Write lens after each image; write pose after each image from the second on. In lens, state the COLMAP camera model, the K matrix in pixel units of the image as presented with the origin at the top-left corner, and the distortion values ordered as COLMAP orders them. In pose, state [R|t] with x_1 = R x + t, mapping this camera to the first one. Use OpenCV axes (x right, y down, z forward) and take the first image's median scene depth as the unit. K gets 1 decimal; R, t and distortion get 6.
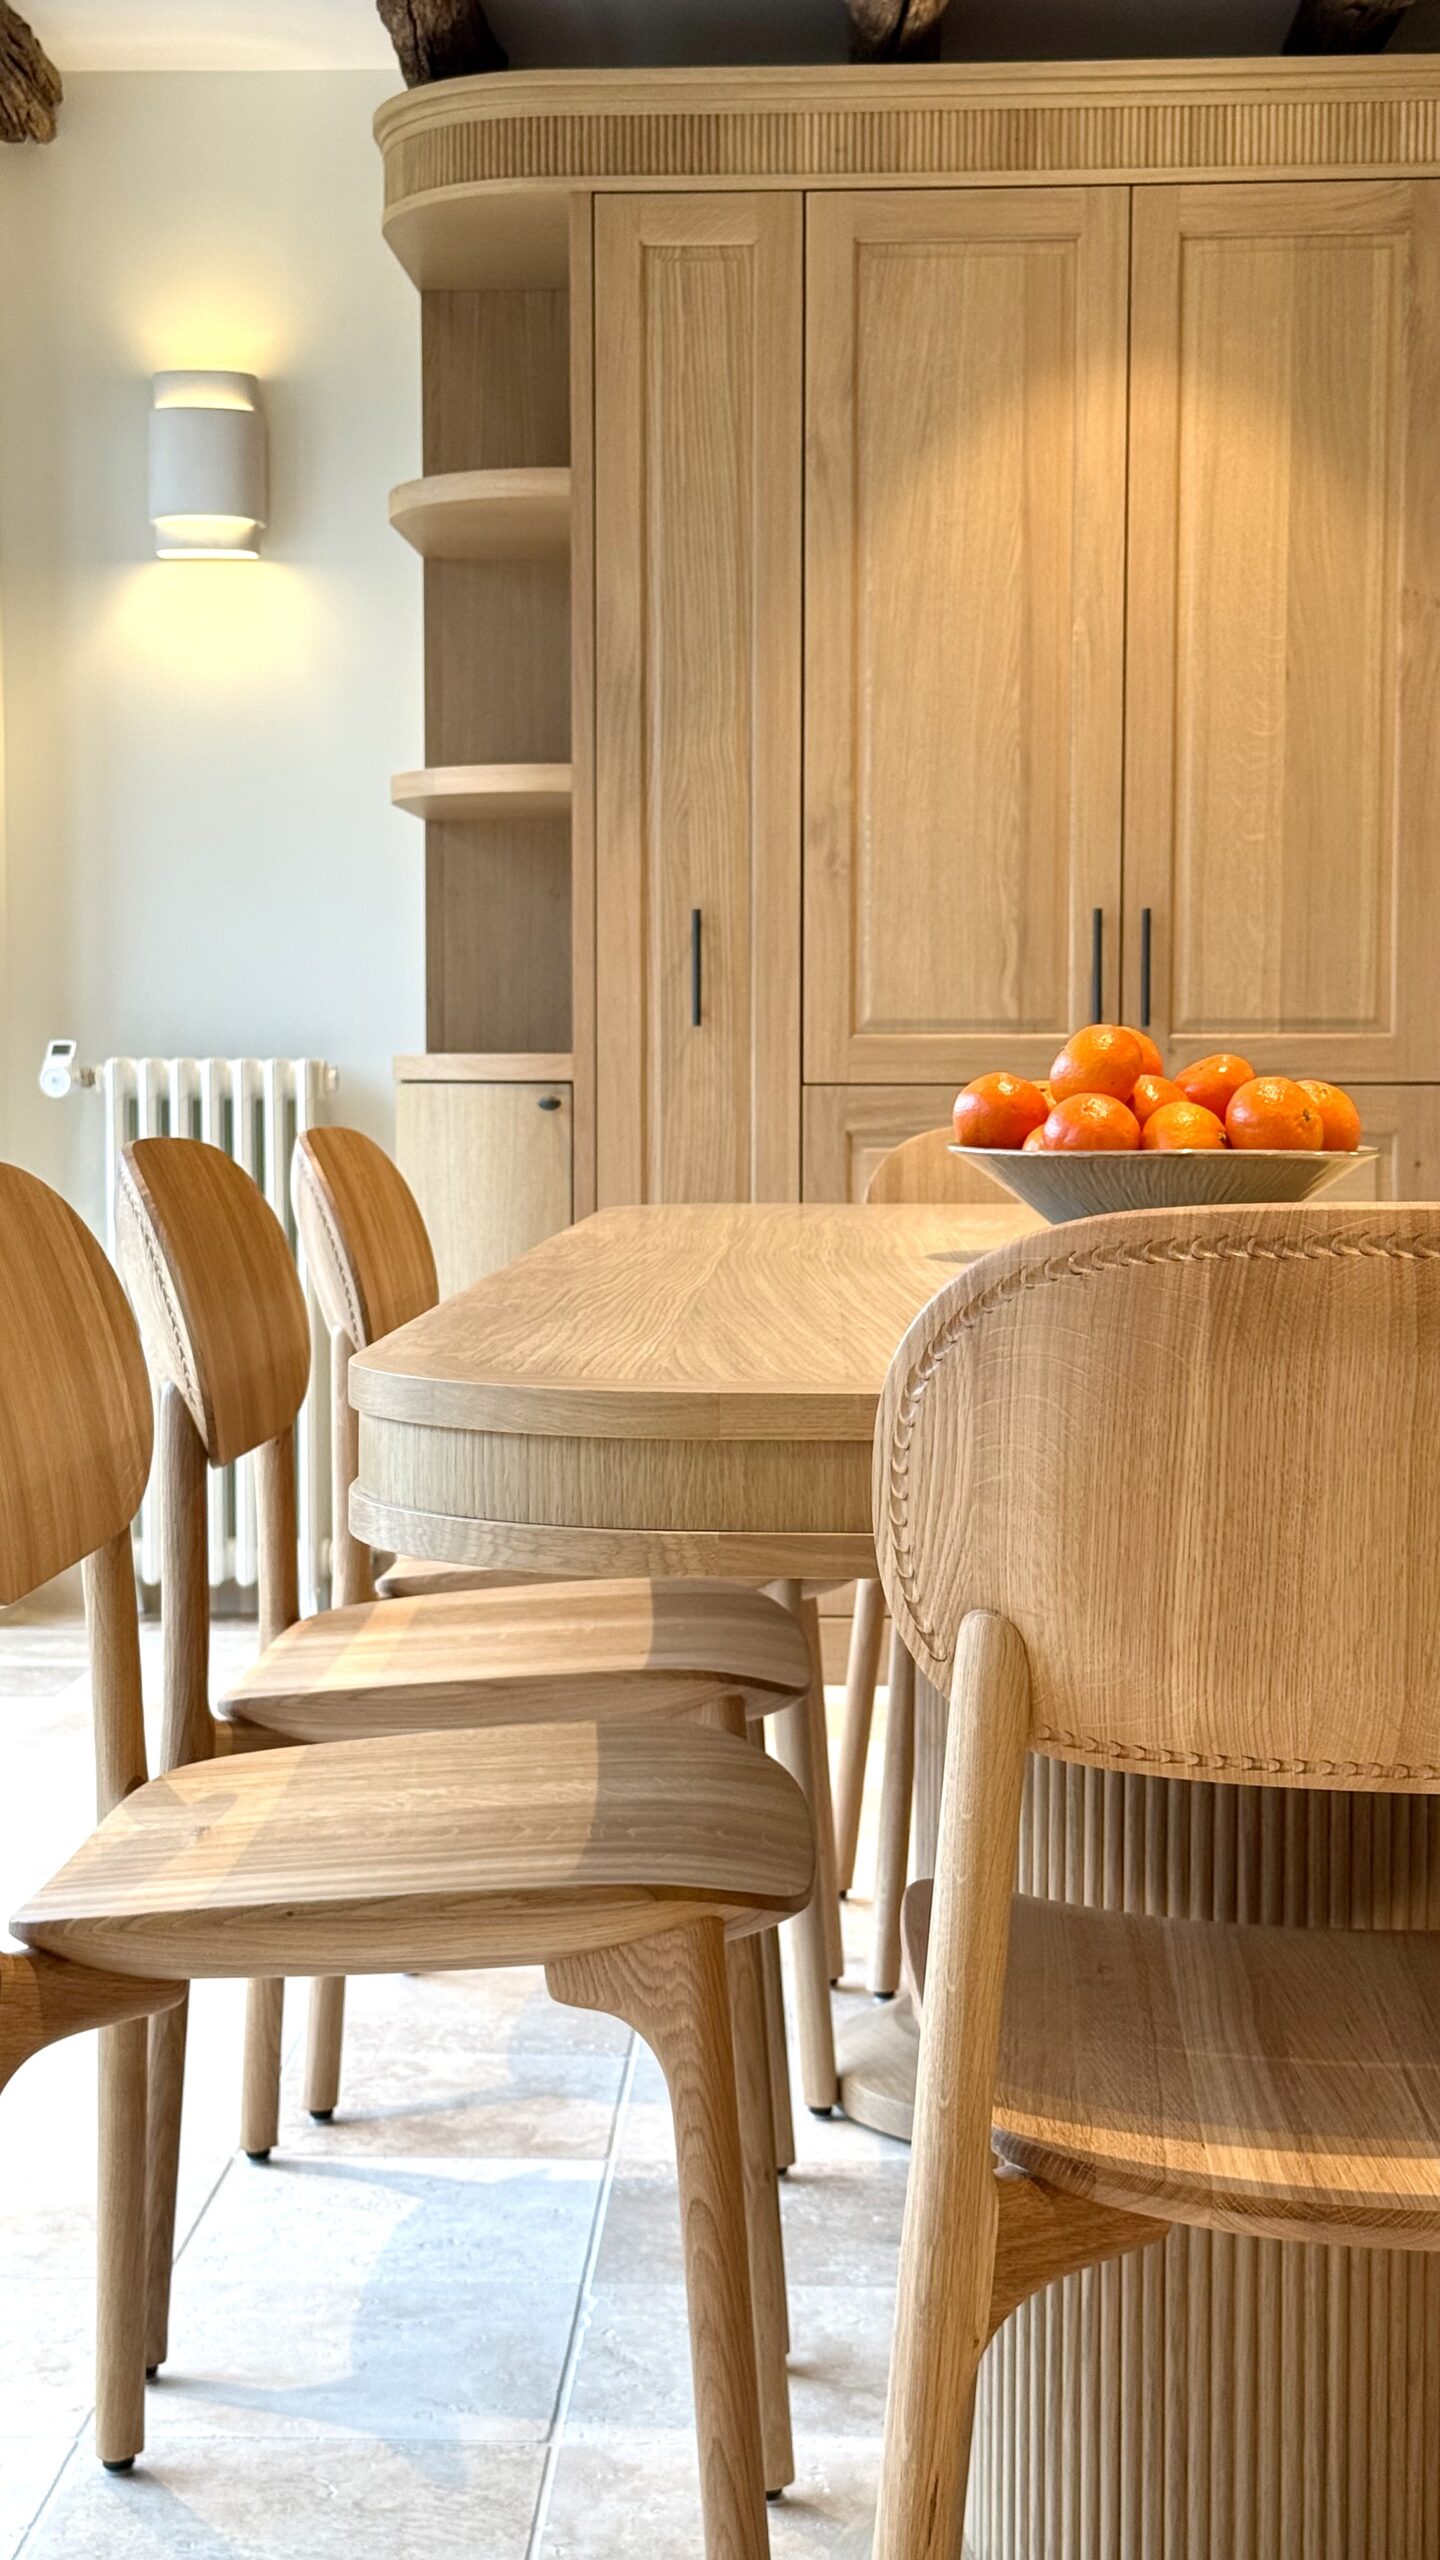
lens RADIAL K [[3664.2, 0, 670.2], [0, 3664.2, 1286.3], [0, 0, 1]] dist [0.109950, 0.019603]
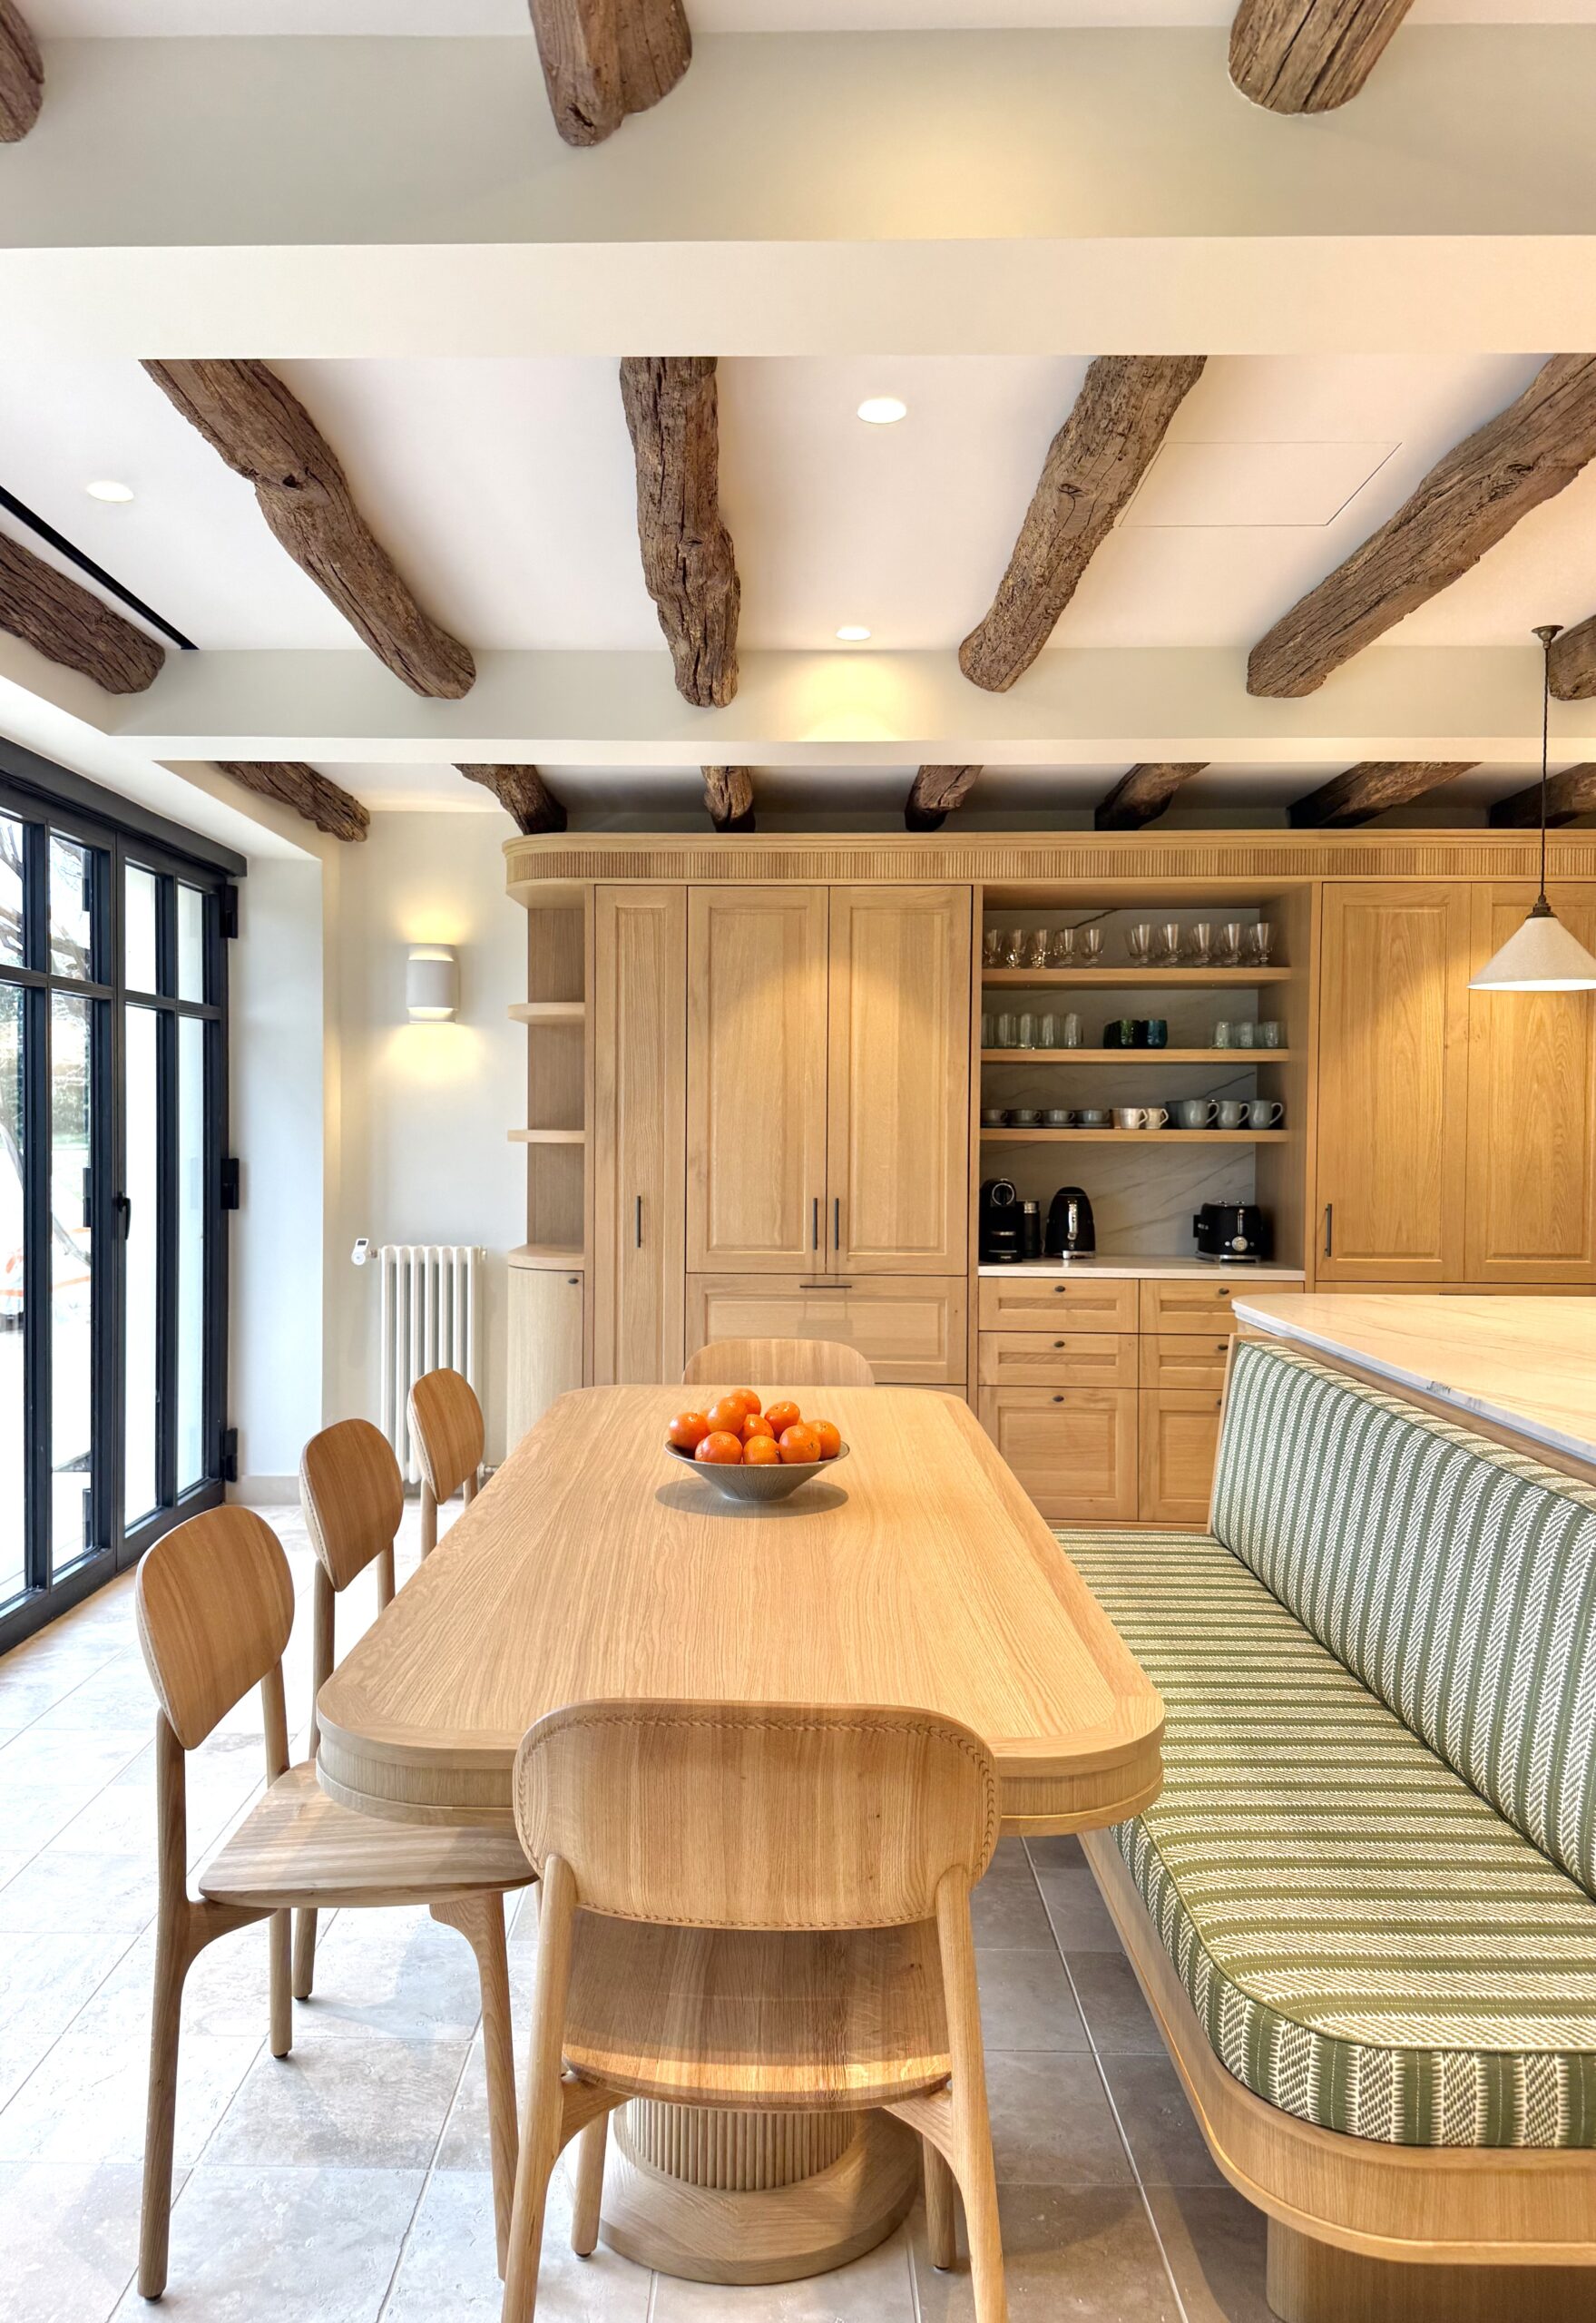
lens RADIAL K [[1672.2, 0, 744.0], [0, 1672.2, 1166.5], [0, 0, 1]] dist [0.038141, -0.041424]
pose [[0.999682, 0.006600, 0.024327, 0.047080], [-0.005708, 0.999315, -0.036558, -0.084259], [-0.024551, 0.036408, 0.999035, -0.029174]]
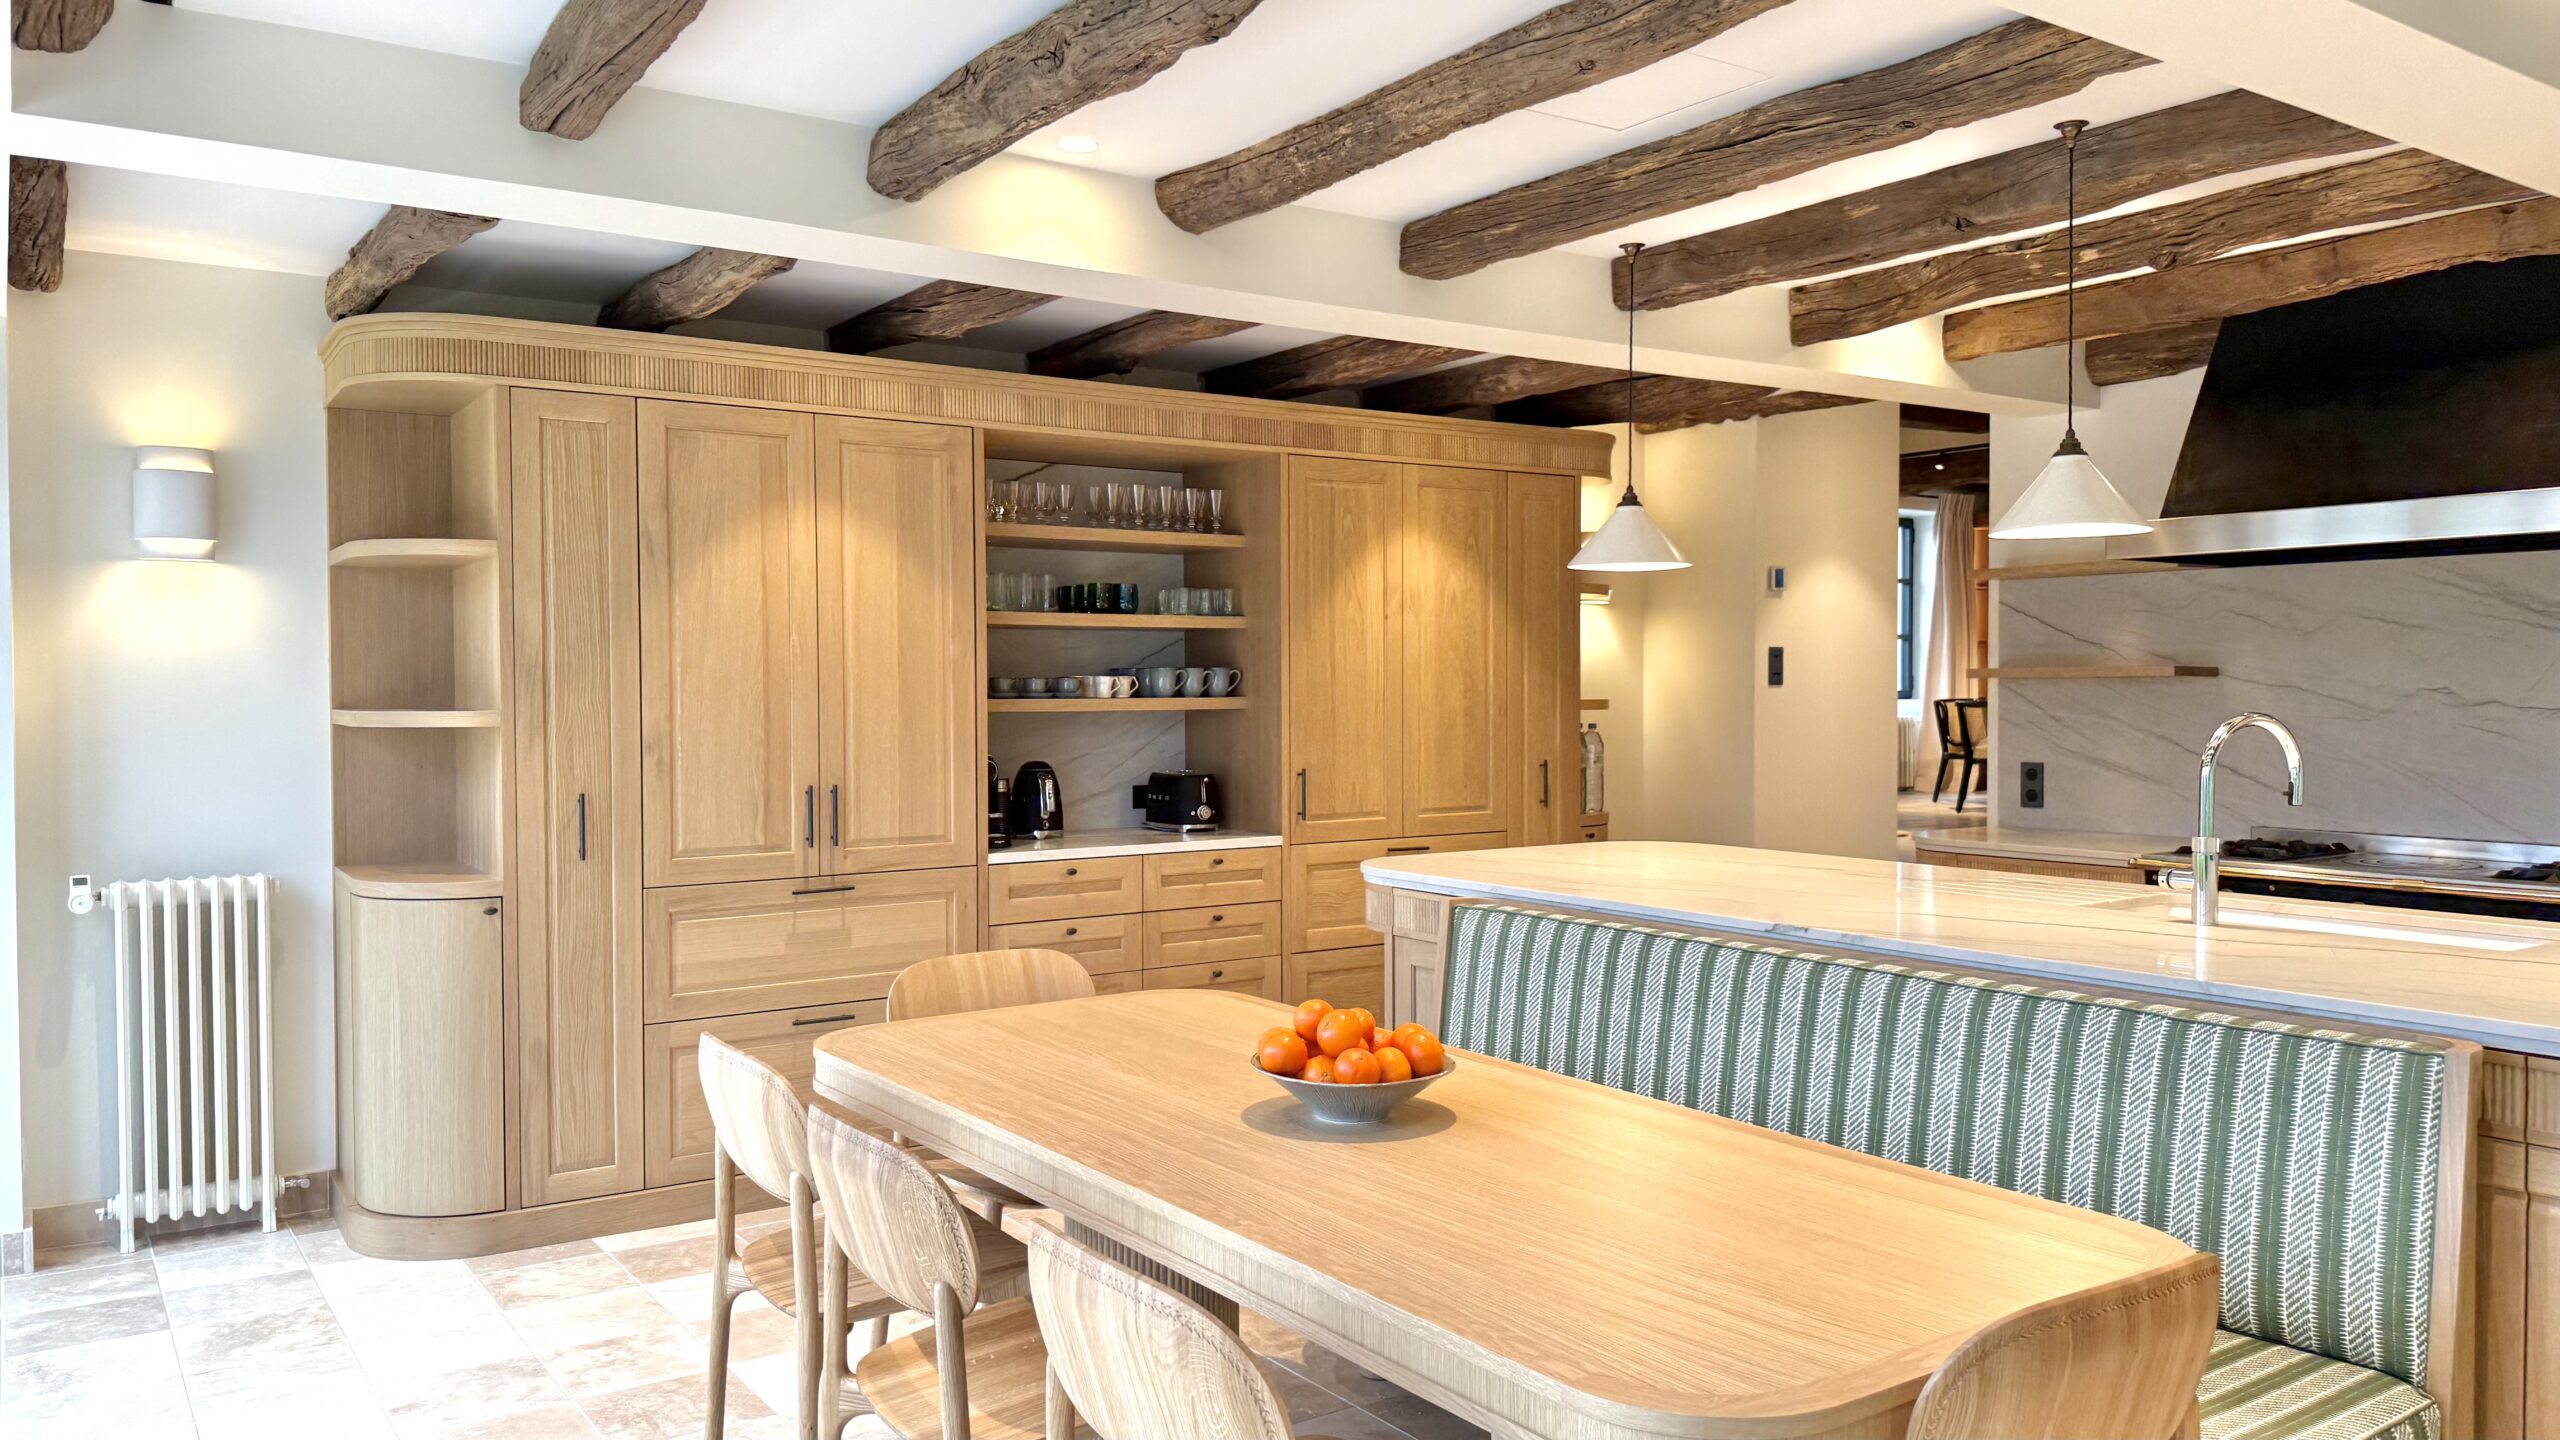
lens RADIAL K [[1796.1, 0, 1359.0], [0, 1796.1, 719.7], [0, 0, 1]] dist [0.025473, -0.006900]
pose [[0.781684, -0.013392, 0.623531, -0.240480], [0.043035, 0.998545, -0.032503, -0.094451], [-0.622189, 0.052241, 0.781122, 0.097195]]
